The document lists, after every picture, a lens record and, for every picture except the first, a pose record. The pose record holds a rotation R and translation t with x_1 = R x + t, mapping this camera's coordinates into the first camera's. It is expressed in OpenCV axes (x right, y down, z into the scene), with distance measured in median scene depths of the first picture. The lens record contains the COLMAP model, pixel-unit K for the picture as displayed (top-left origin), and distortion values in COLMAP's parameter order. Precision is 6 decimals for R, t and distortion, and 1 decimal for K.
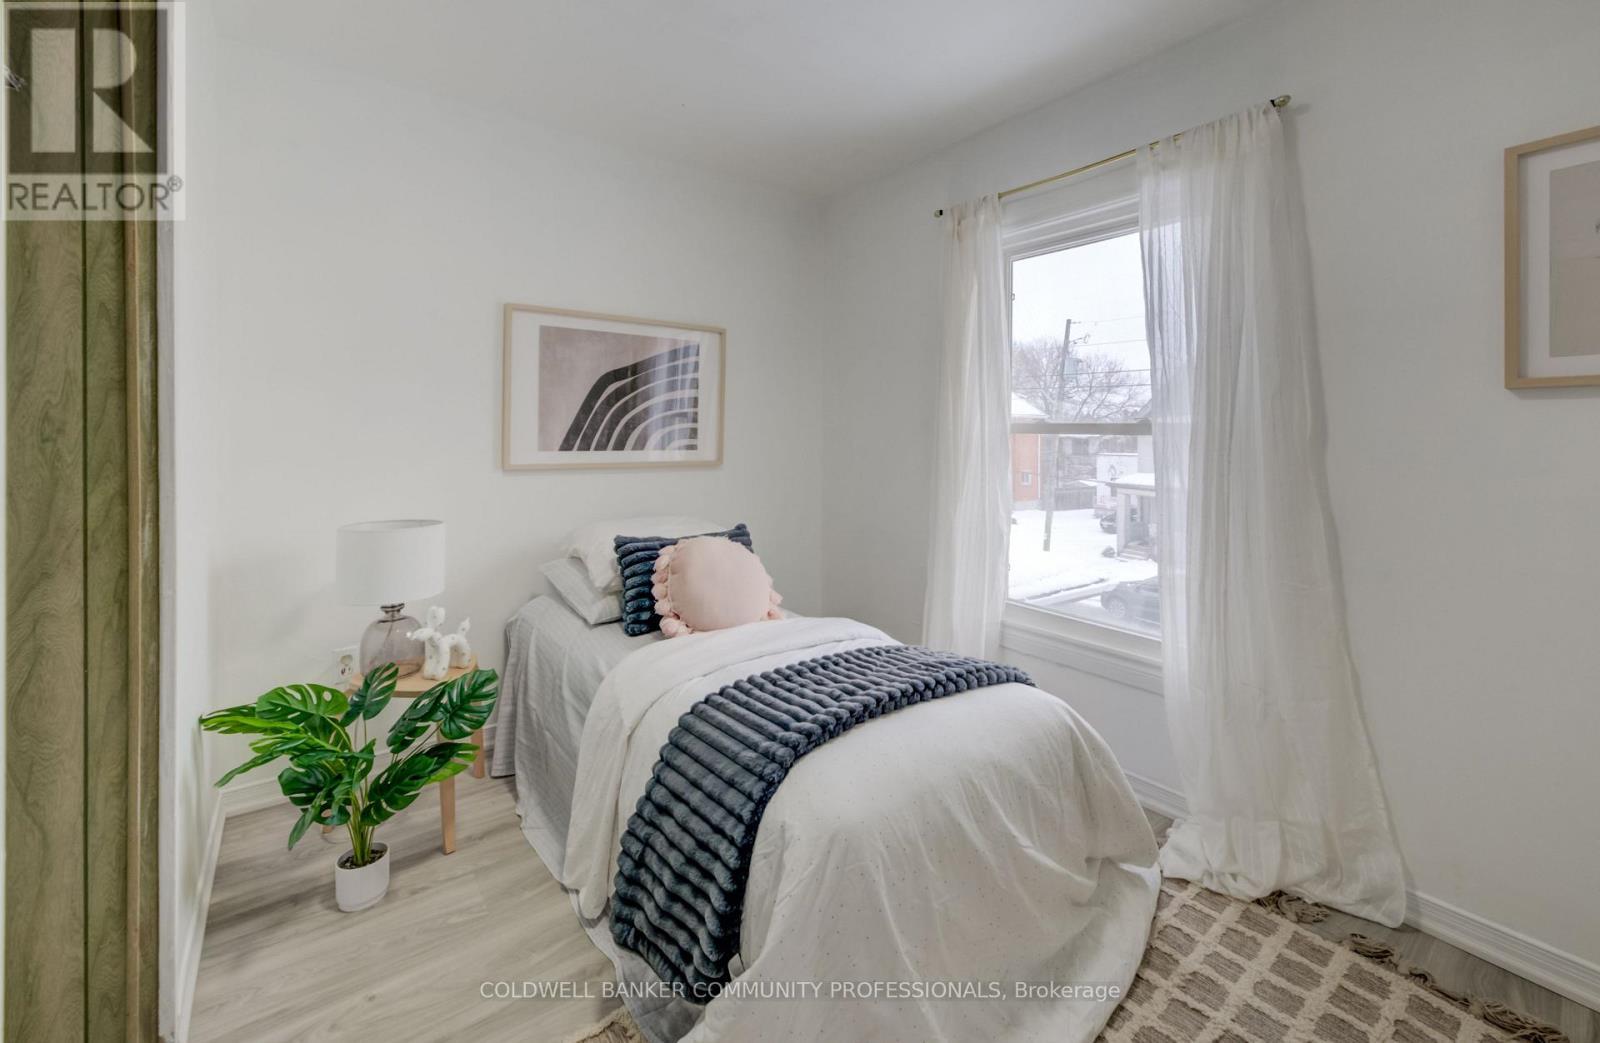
lens RADIAL K [[637.7, 0, 790.9], [0, 637.7, 497.9], [0, 0, 1]] dist [-0.001263, -0.000194]
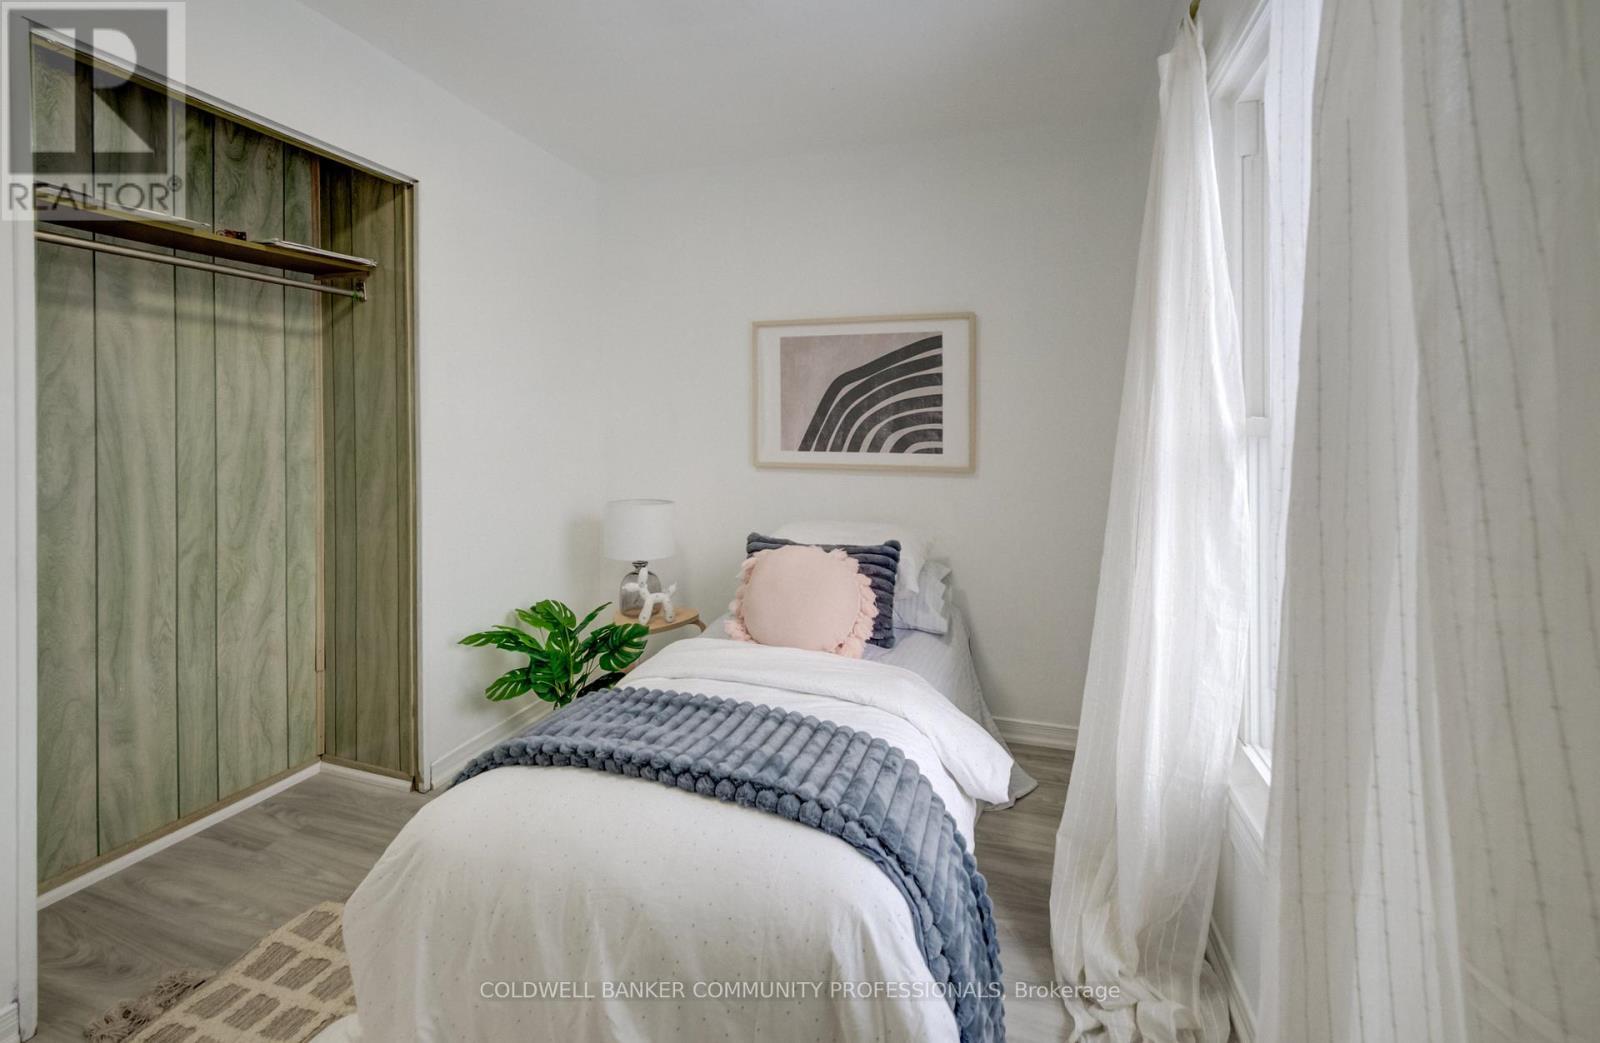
lens RADIAL K [[625.1, 0, 779.5], [0, 625.1, 492.8], [0, 0, 1]] dist [-0.000937, 0.000107]
pose [[0.608795, 0.080623, -0.789220, 0.465727], [-0.079146, 0.996032, 0.040697, -0.044266], [0.789370, 0.037687, 0.612760, 0.332139]]
